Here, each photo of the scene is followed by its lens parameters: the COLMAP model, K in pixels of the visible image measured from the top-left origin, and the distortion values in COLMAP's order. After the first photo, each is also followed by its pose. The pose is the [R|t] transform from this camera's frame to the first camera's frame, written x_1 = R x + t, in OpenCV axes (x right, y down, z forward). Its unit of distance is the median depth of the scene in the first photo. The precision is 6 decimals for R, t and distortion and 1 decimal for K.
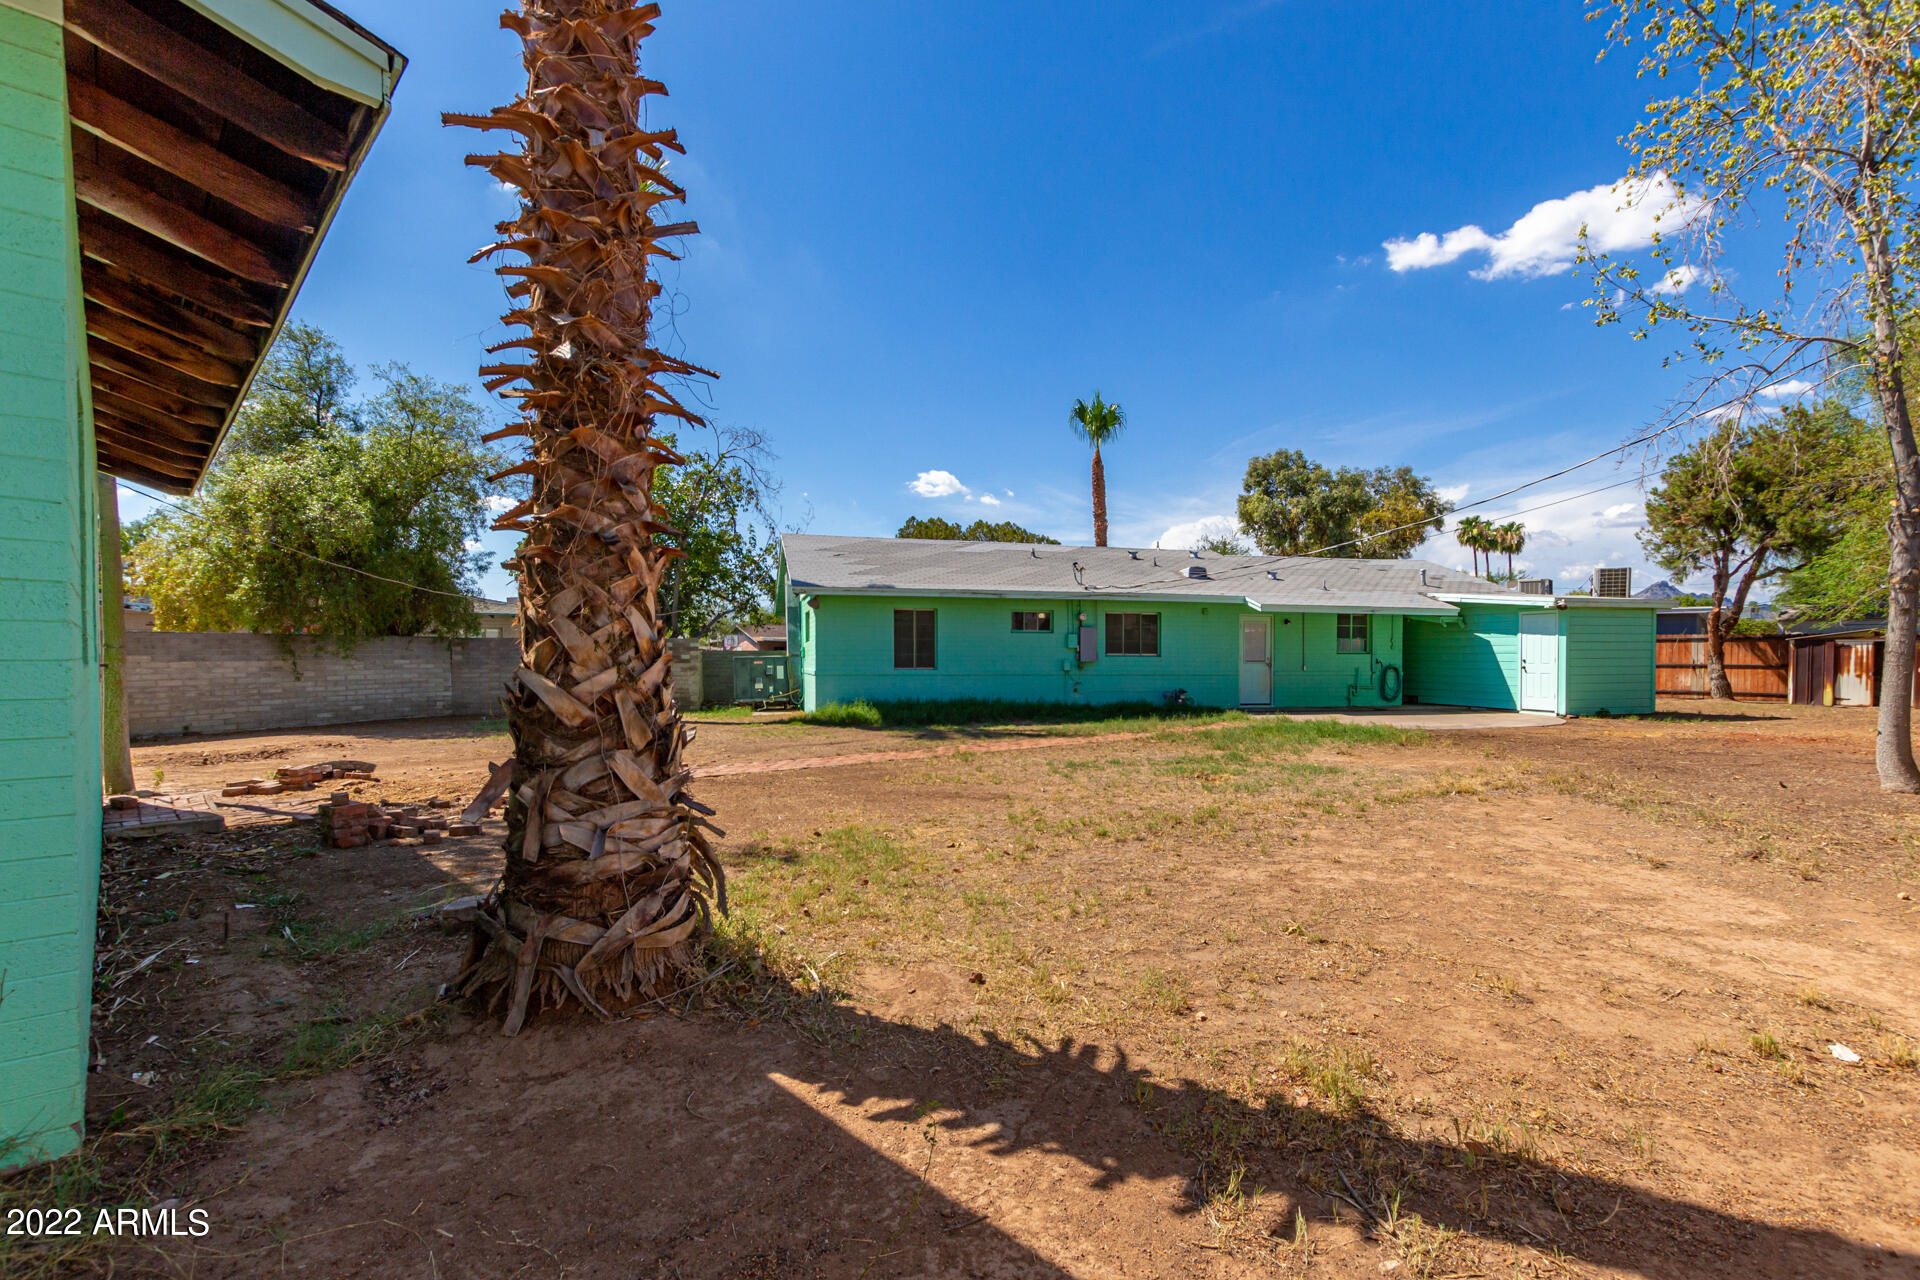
lens RADIAL K [[884.8, 0, 972.2], [0, 884.8, 671.2], [0, 0, 1]] dist [0.012072, -0.003252]
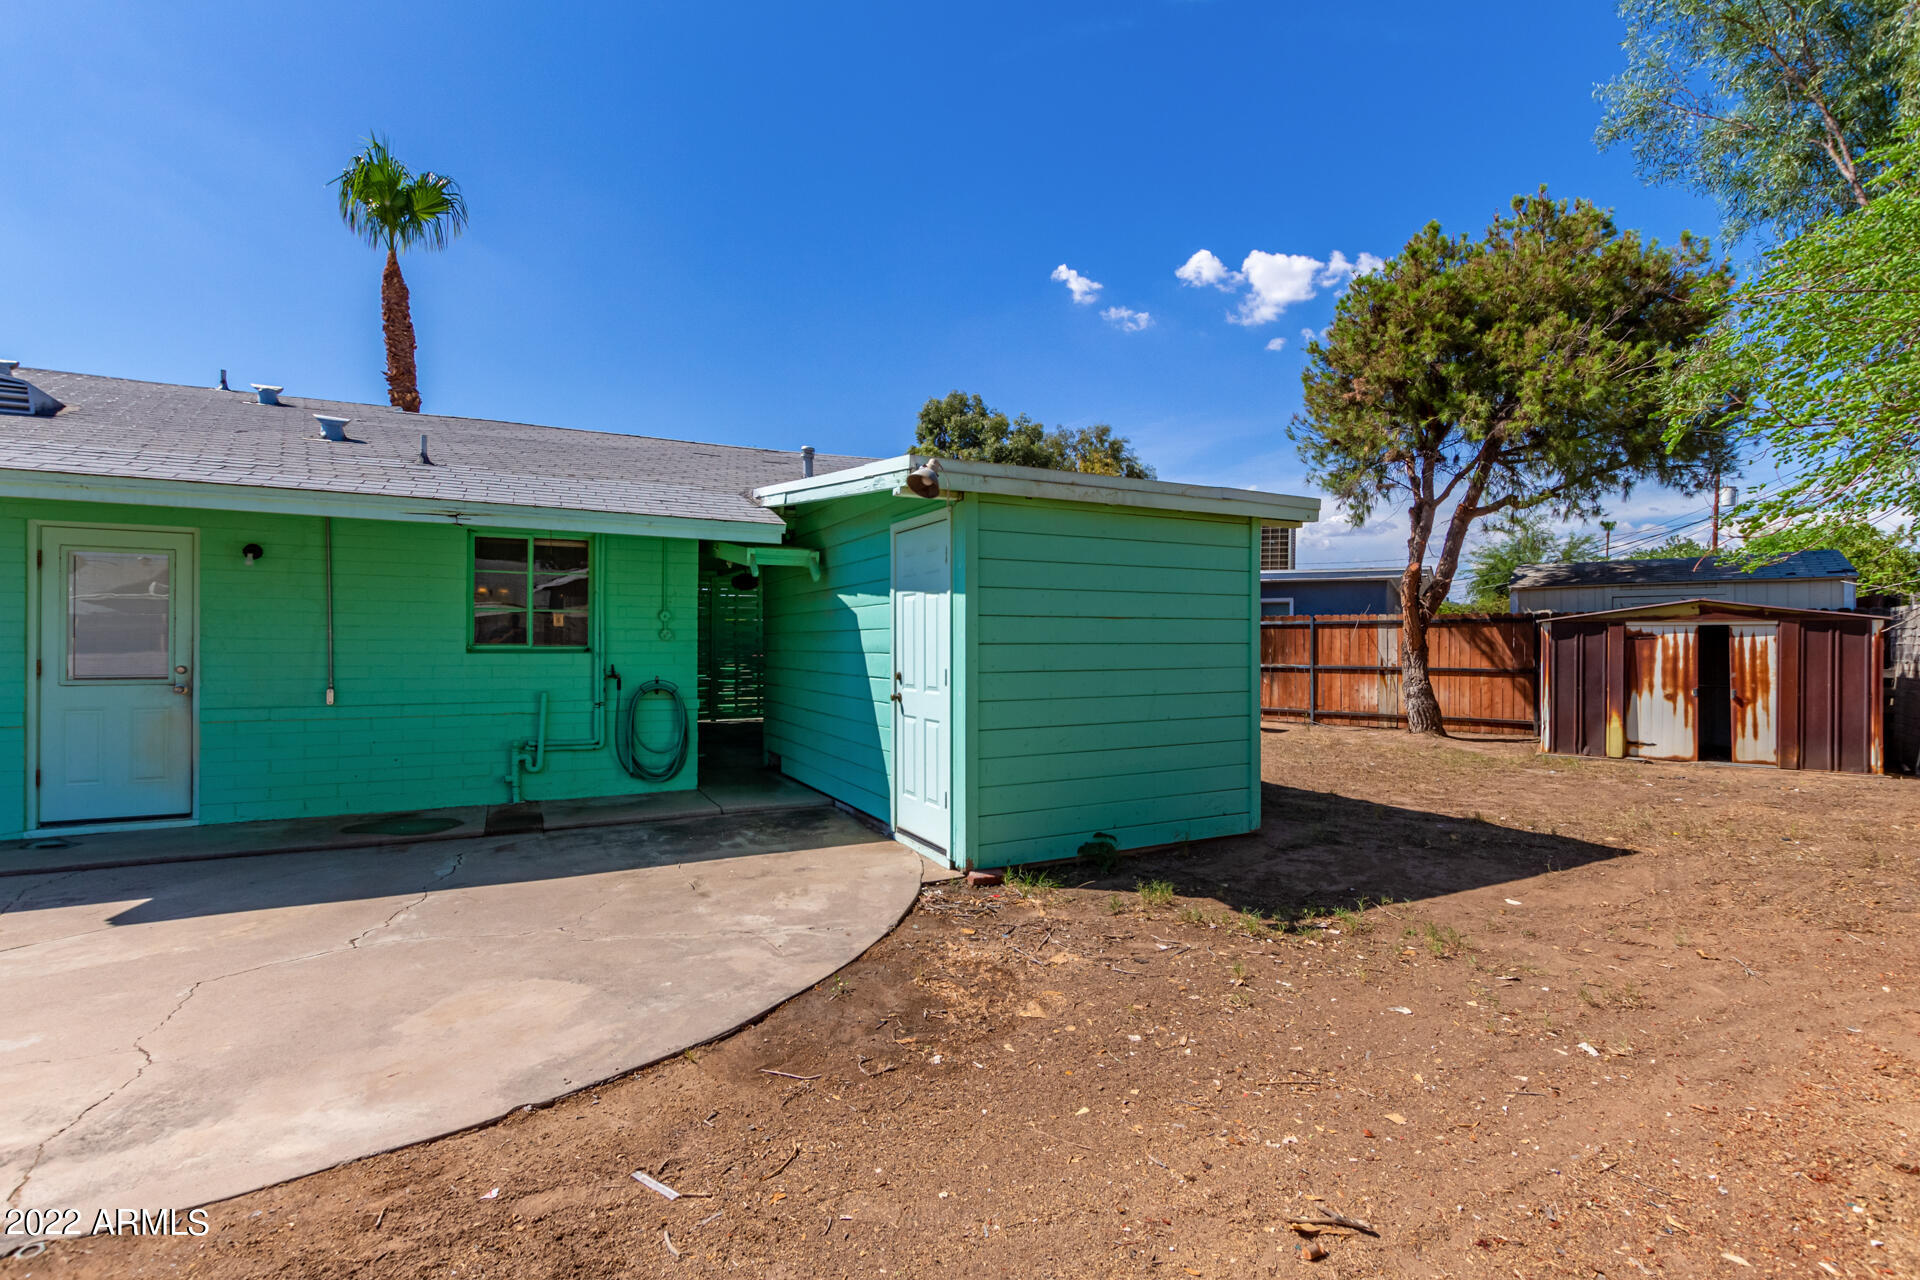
lens RADIAL K [[884.8, 0, 959.0], [0, 884.8, 640.1], [0, 0, 1]] dist [0.012072, -0.003252]
pose [[0.975874, 0.001467, 0.218331, 0.444163], [0.002853, 0.999806, -0.019469, -0.014977], [-0.218317, 0.019622, 0.975681, 0.531530]]
